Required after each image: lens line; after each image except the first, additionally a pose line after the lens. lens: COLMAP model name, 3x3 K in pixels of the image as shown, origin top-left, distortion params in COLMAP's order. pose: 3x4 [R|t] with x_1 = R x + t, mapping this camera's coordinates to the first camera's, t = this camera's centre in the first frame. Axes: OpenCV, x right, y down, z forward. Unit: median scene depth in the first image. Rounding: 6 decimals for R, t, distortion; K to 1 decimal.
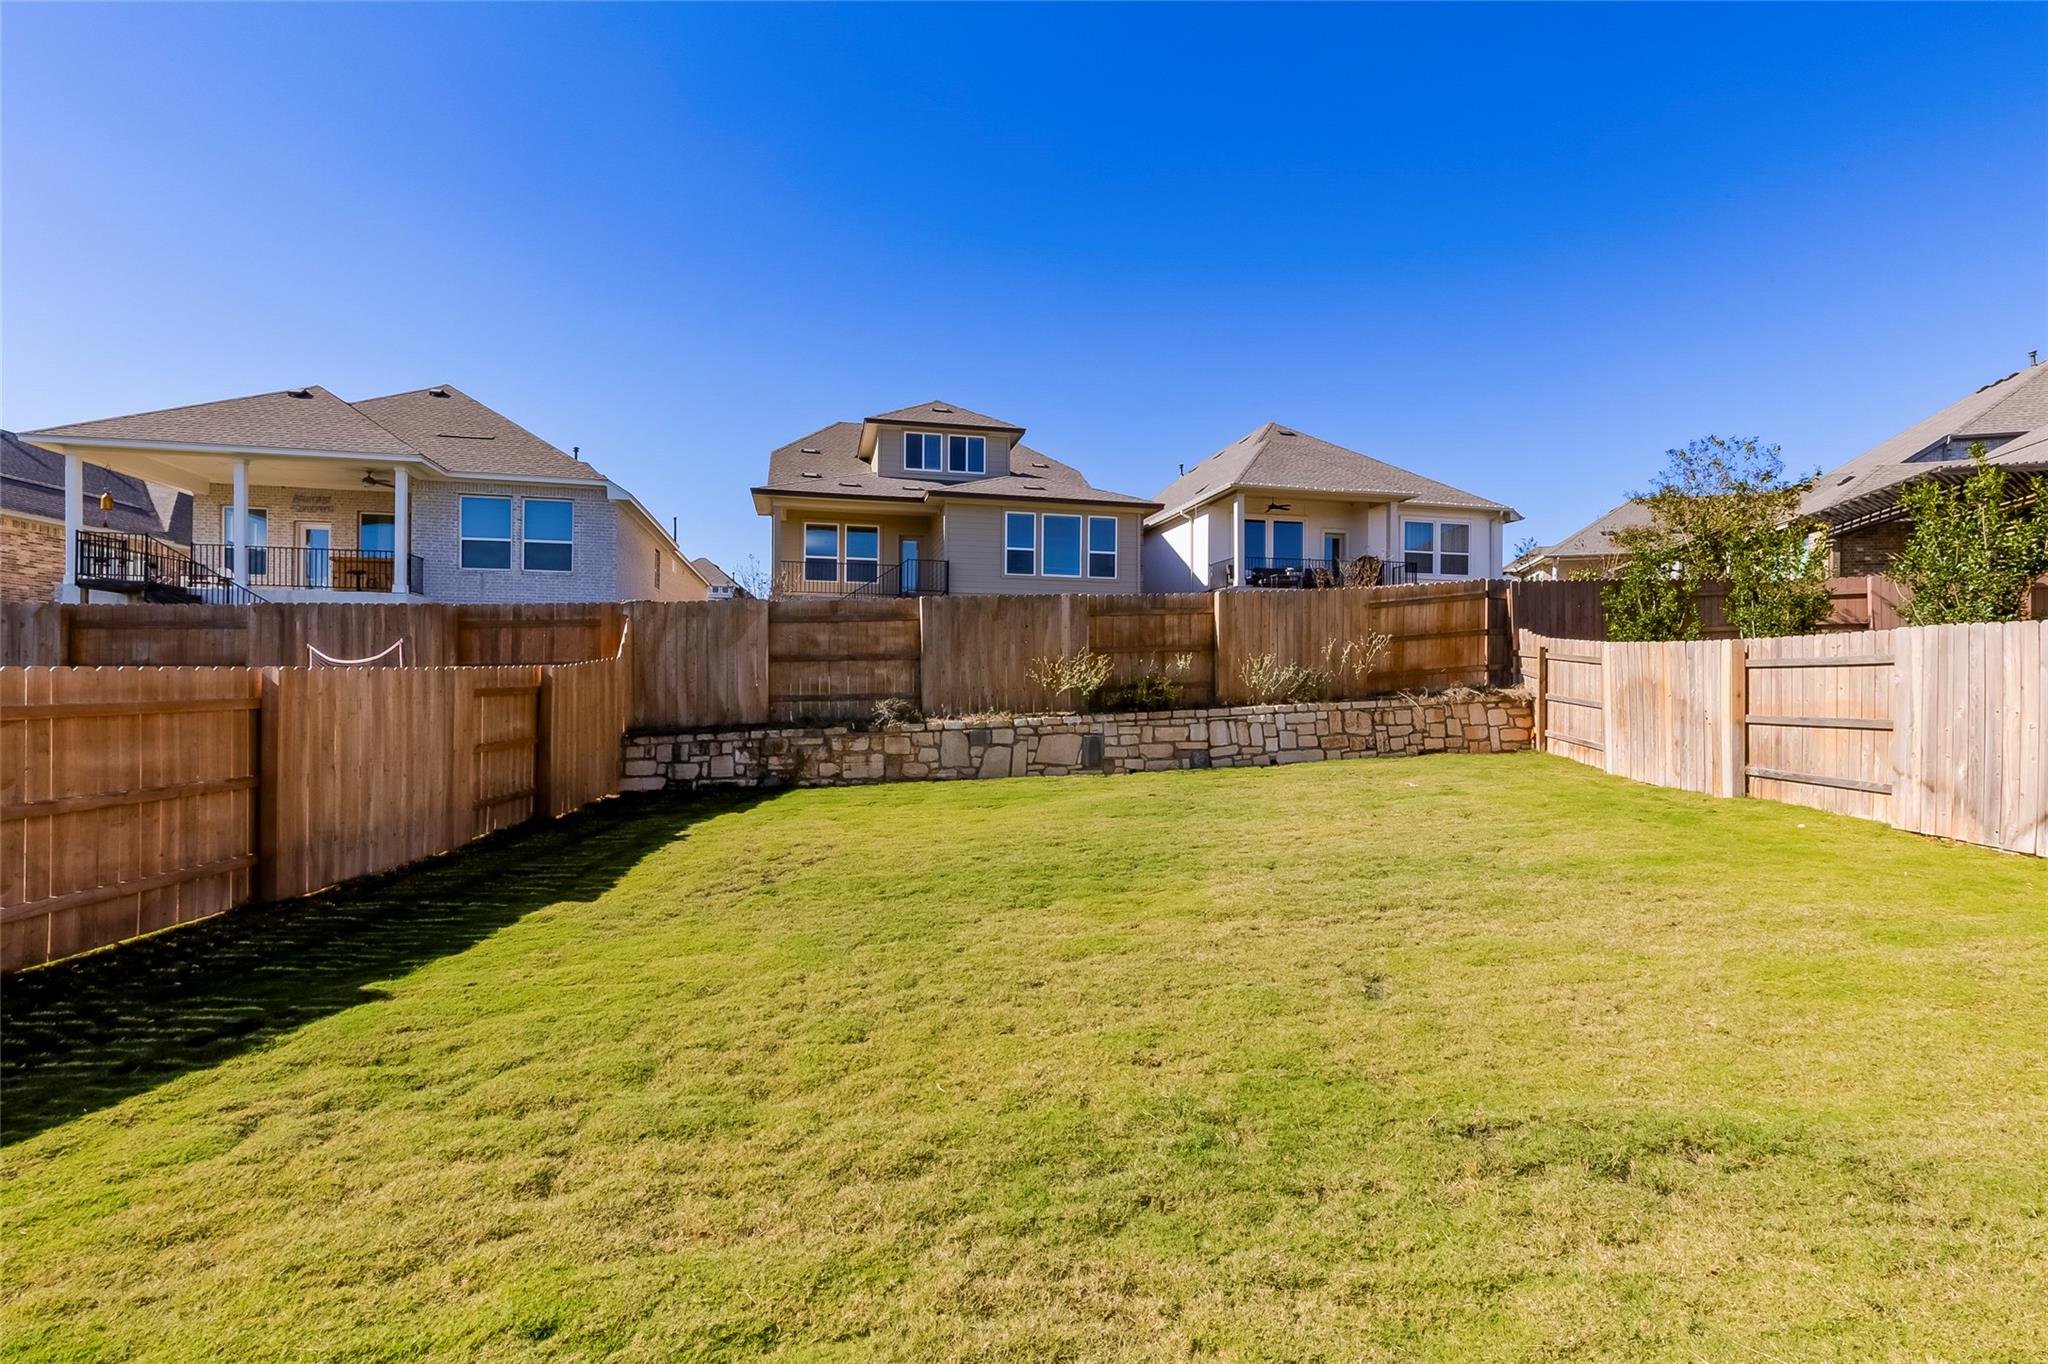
lens RADIAL K [[946.7, 0, 1035.8], [0, 946.7, 683.9], [0, 0, 1]] dist [0.003847, -0.002548]
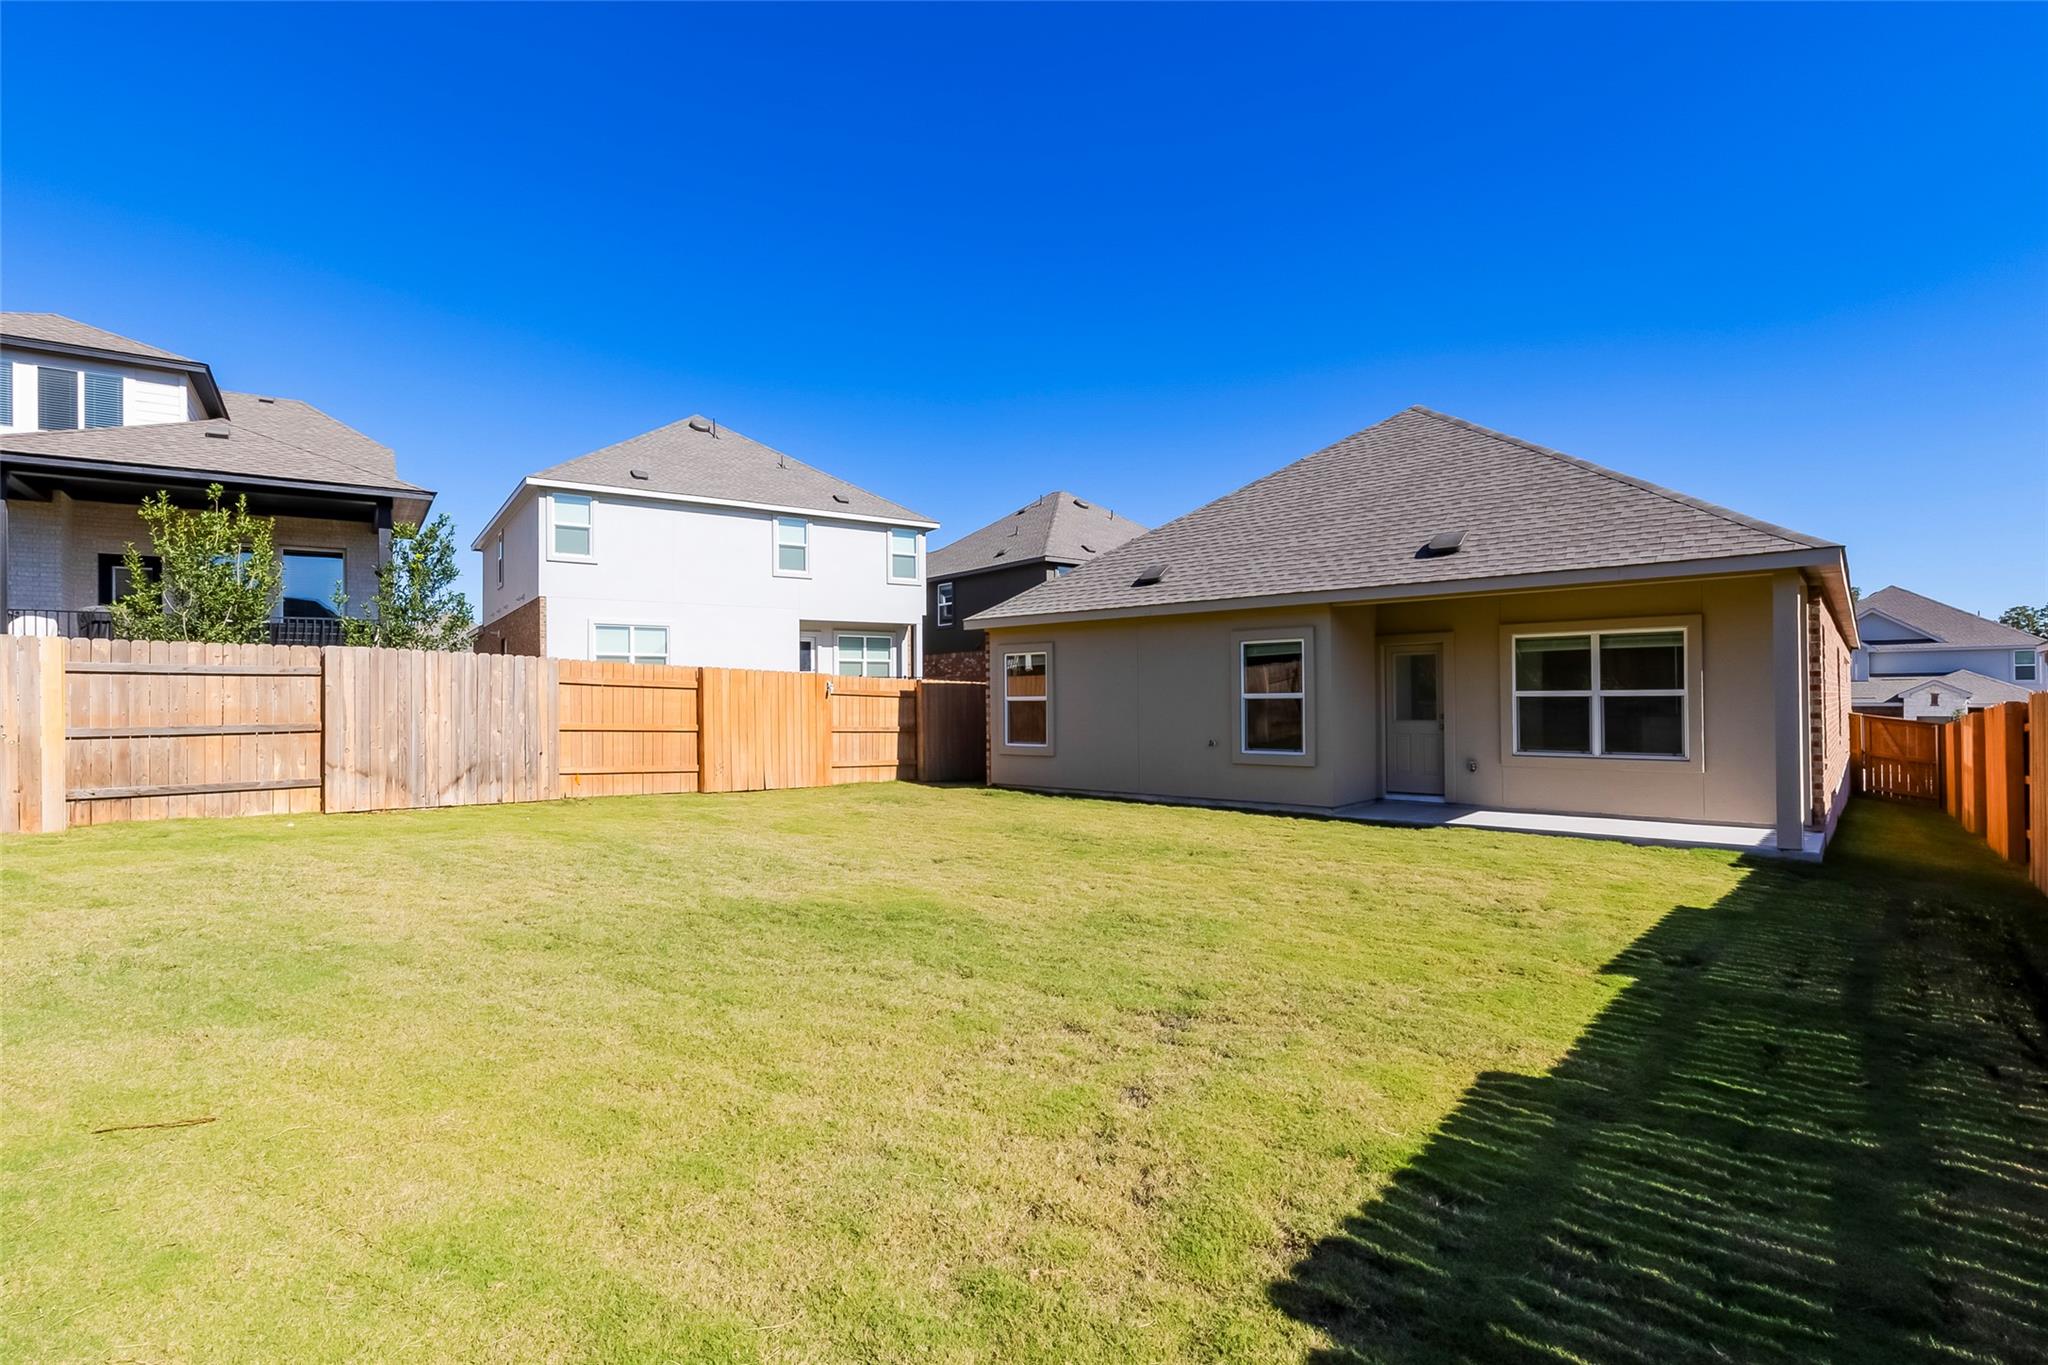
lens RADIAL K [[946.7, 0, 1036.4], [0, 946.7, 691.6], [0, 0, 1]] dist [0.003847, -0.002548]
pose [[-0.790722, 0.005428, 0.612152, -0.322848], [0.000717, 0.999968, -0.007941, 0.005381], [-0.612175, -0.005840, -0.790701, 0.837637]]
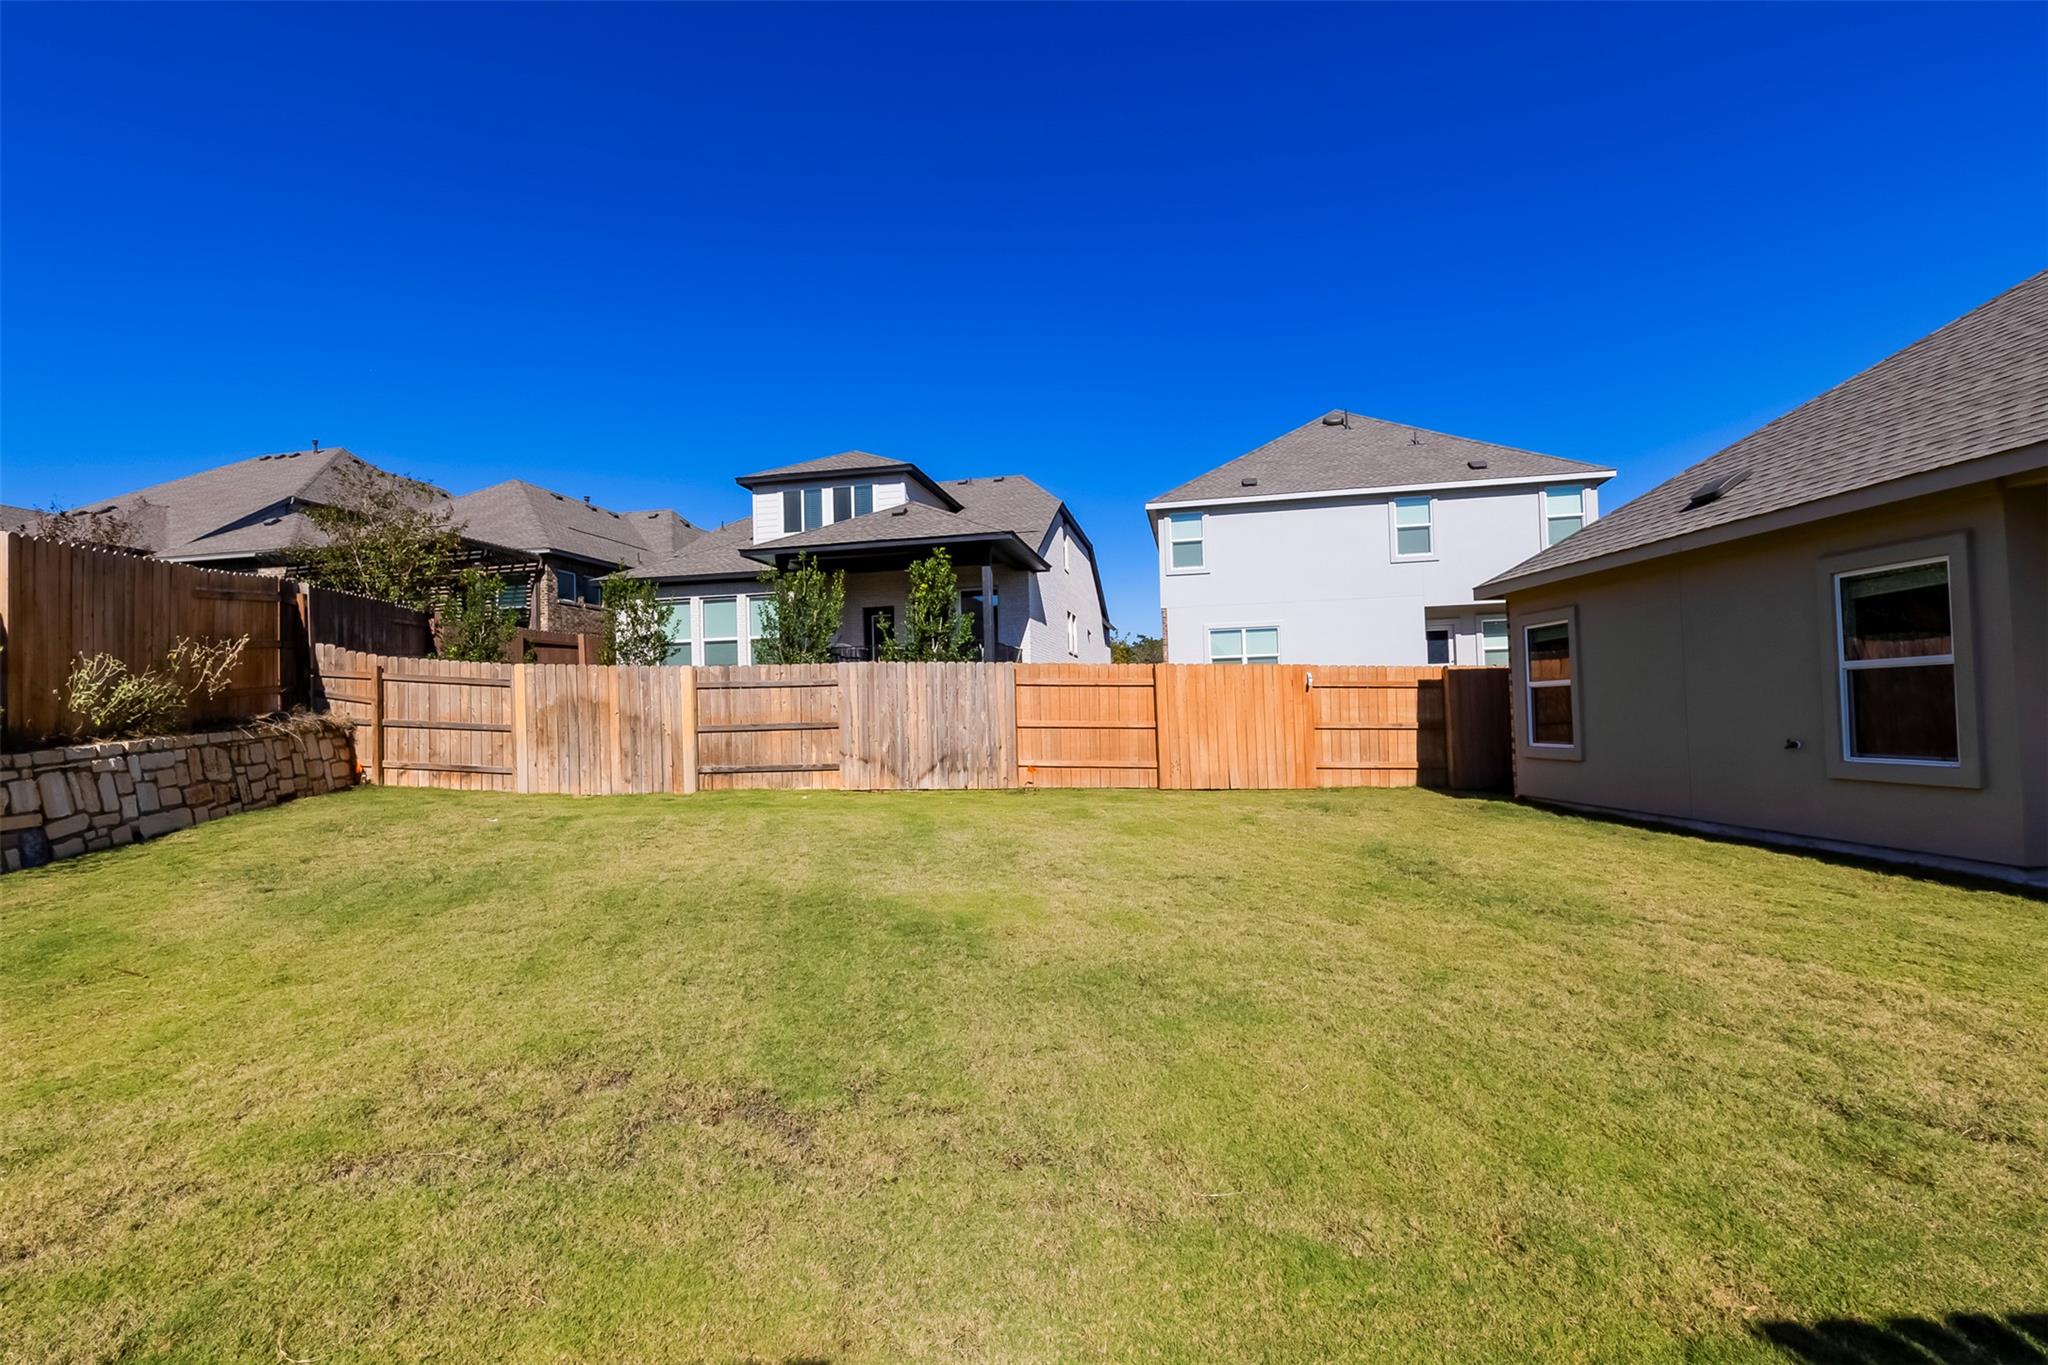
lens RADIAL K [[946.7, 0, 1042.8], [0, 946.7, 677.2], [0, 0, 1]] dist [0.003847, -0.002548]
pose [[-0.112219, 0.038191, 0.992949, -0.412099], [0.024141, 0.999071, -0.035698, 0.018051], [-0.993390, 0.019965, -0.113037, 0.504231]]
